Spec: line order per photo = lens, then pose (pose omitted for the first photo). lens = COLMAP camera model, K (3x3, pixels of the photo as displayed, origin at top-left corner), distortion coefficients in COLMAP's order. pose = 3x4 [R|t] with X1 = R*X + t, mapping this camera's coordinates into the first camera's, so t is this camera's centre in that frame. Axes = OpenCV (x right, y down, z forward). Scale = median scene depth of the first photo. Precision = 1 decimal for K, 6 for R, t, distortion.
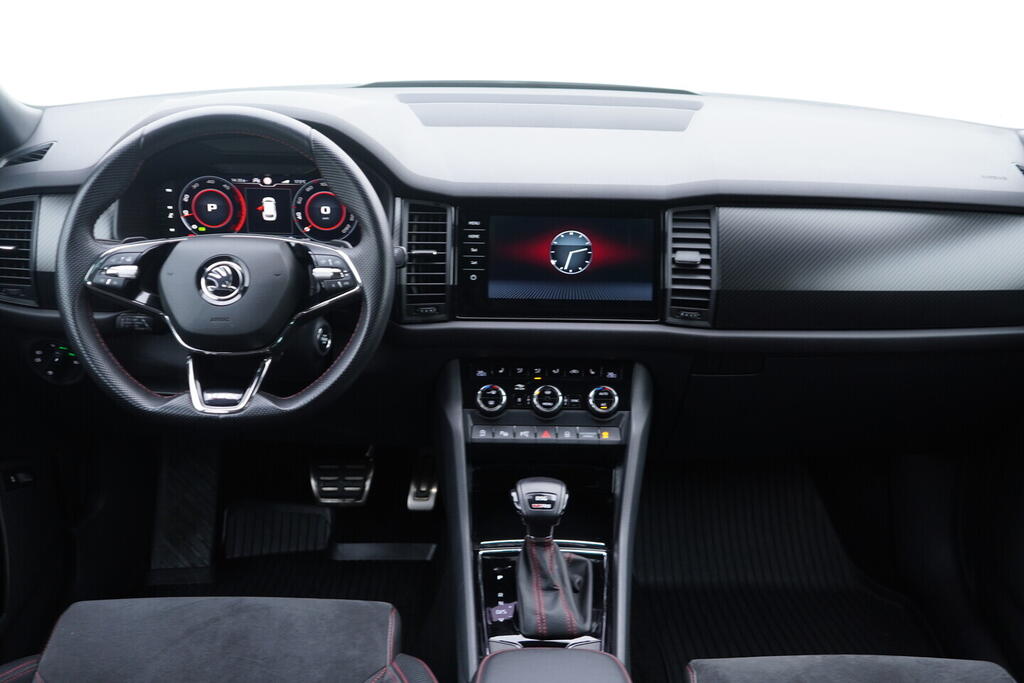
lens RADIAL K [[1050.8, 0, 515.0], [0, 1050.8, 345.0], [0, 0, 1]] dist [0.003775, 0.000000]
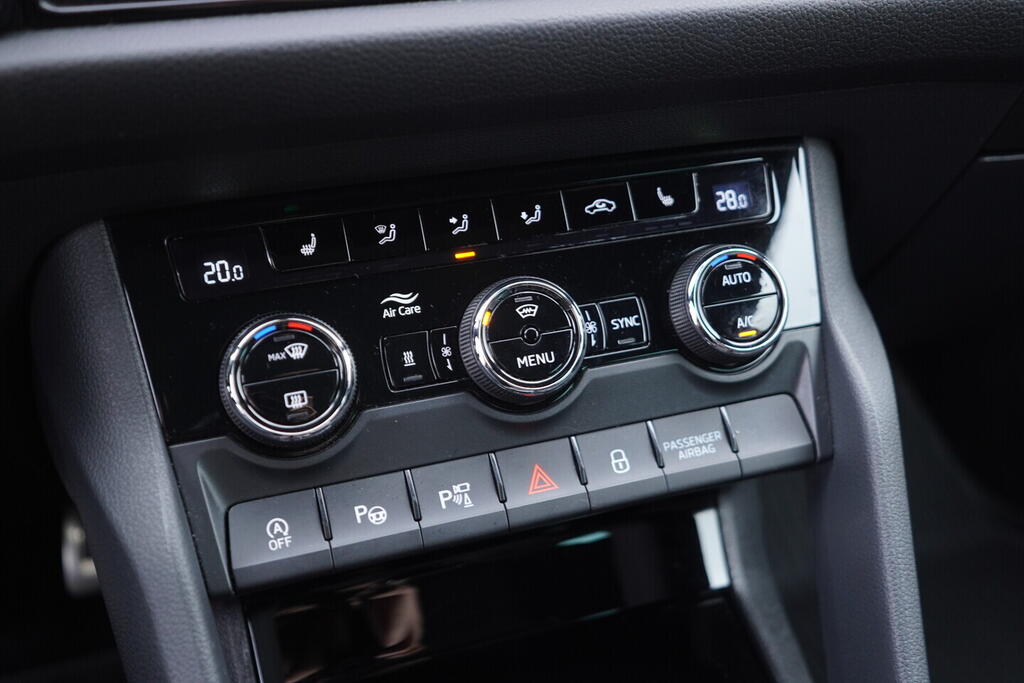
lens RADIAL K [[1050.8, 0, 519.7], [0, 1050.8, 336.1], [0, 0, 1]] dist [0.003775, 0.000000]
pose [[0.949722, -0.171512, 0.261936, -0.033522], [0.123901, 0.974196, 0.188655, 0.005903], [-0.287534, -0.146715, 0.946466, 0.778794]]
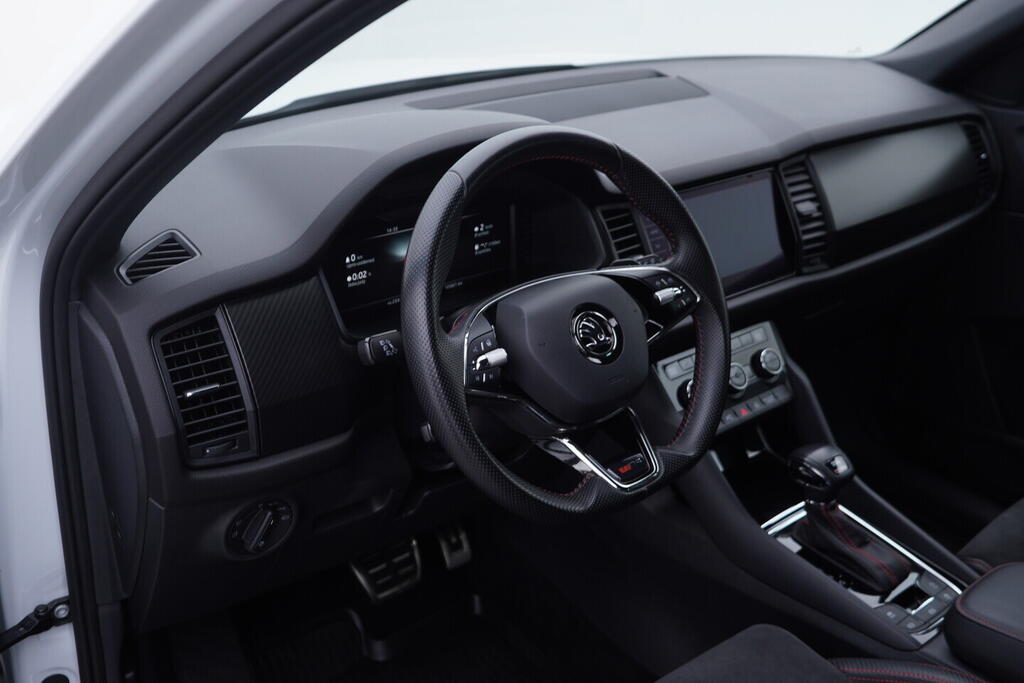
lens RADIAL K [[1050.8, 0, 508.7], [0, 1050.8, 347.5], [0, 0, 1]] dist [0.003775, 0.000000]
pose [[0.774901, -0.272818, 0.570174, -0.695749], [0.264508, 0.959237, 0.099495, -0.130971], [-0.574076, 0.073716, 0.815477, 0.314611]]
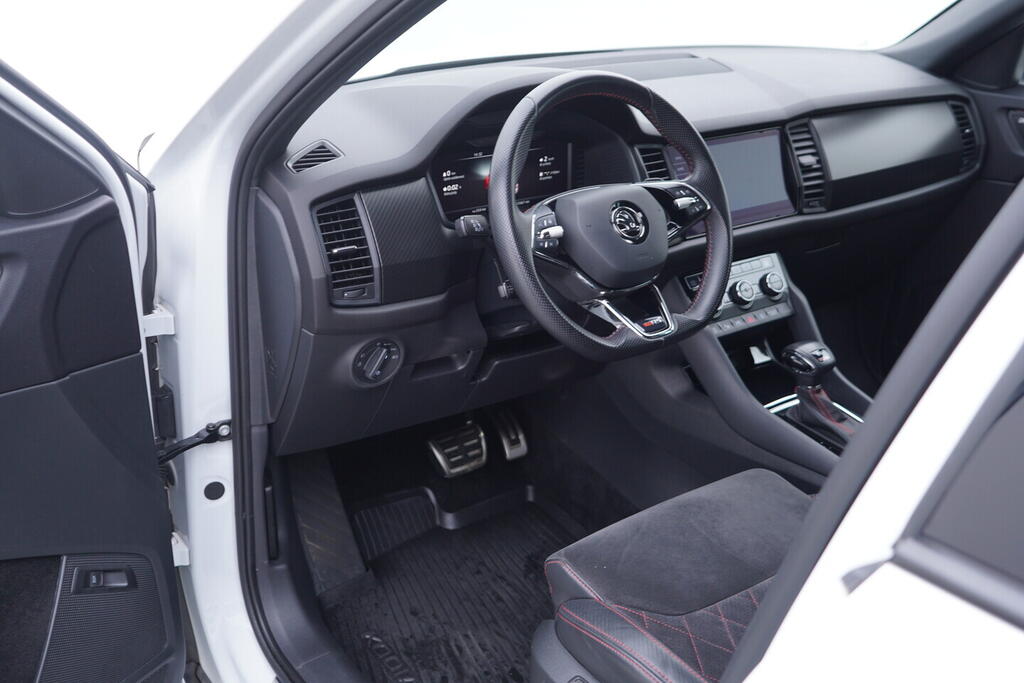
lens RADIAL K [[1050.8, 0, 508.7], [0, 1050.8, 344.1], [0, 0, 1]] dist [0.003775, 0.000000]
pose [[0.809827, -0.234386, 0.537814, -0.876718], [0.240817, 0.968741, 0.059572, -0.028956], [-0.534965, 0.081272, 0.840956, 0.116427]]
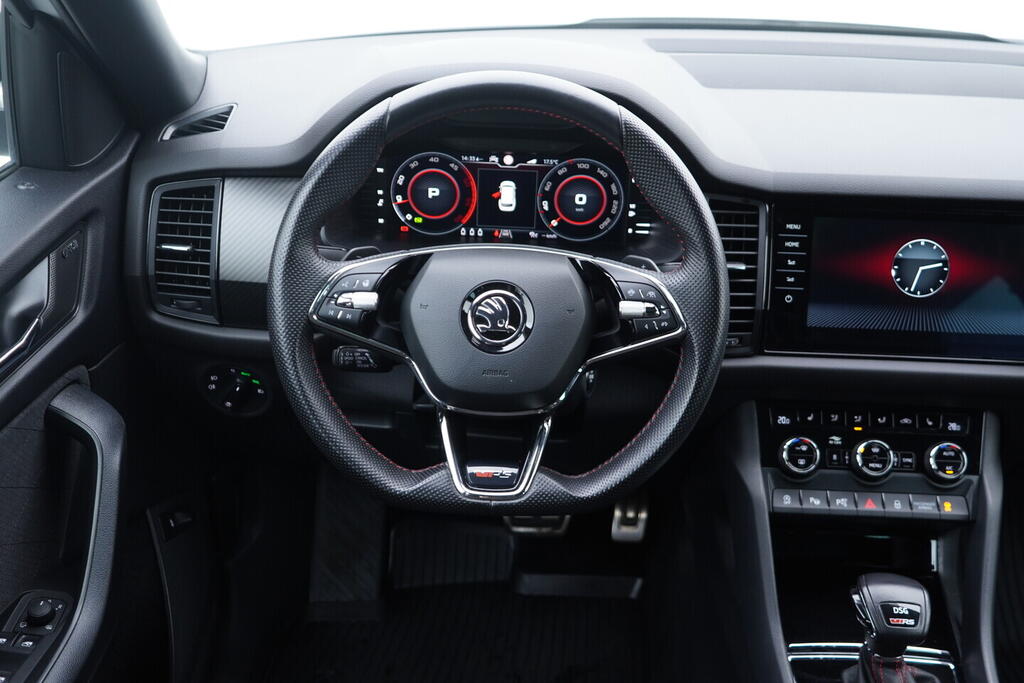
lens RADIAL K [[1050.8, 0, 516.2], [0, 1050.8, 346.6], [0, 0, 1]] dist [0.003775, 0.000000]
pose [[0.999152, 0.025849, -0.032047, -0.208058], [-0.023014, 0.996040, 0.085878, -0.089688], [0.034140, -0.085067, 0.995790, 0.237262]]
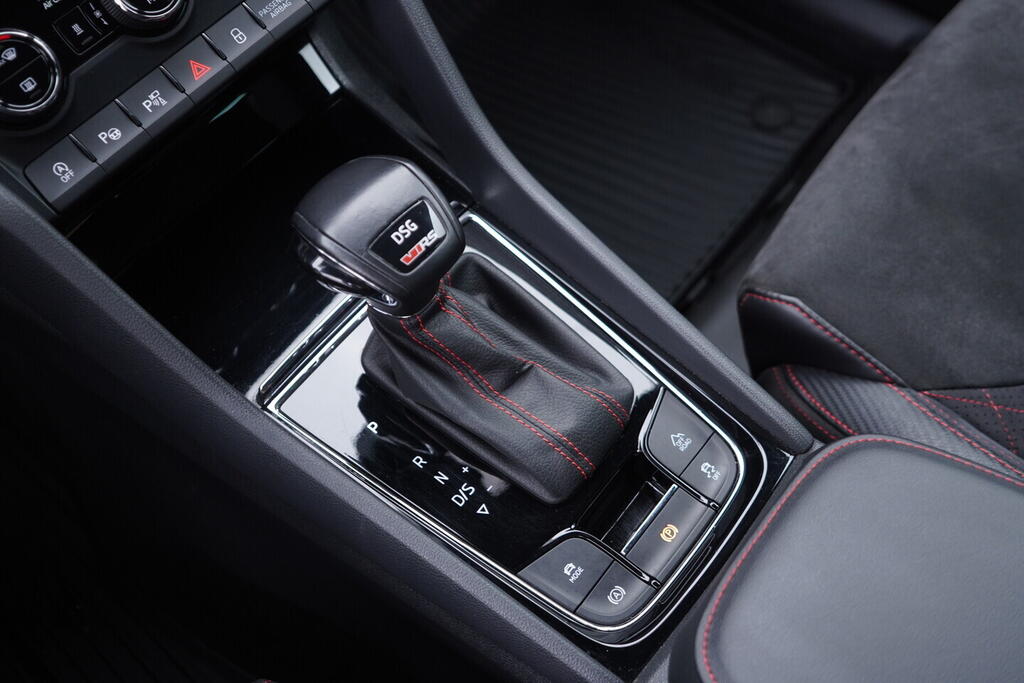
lens RADIAL K [[1050.8, 0, 507.3], [0, 1050.8, 343.2], [0, 0, 1]] dist [0.003775, 0.000000]
pose [[0.642949, -0.680235, 0.351991, -0.098625], [0.383055, 0.683556, 0.621305, -0.038868], [-0.663238, -0.264636, 0.700059, 0.641368]]
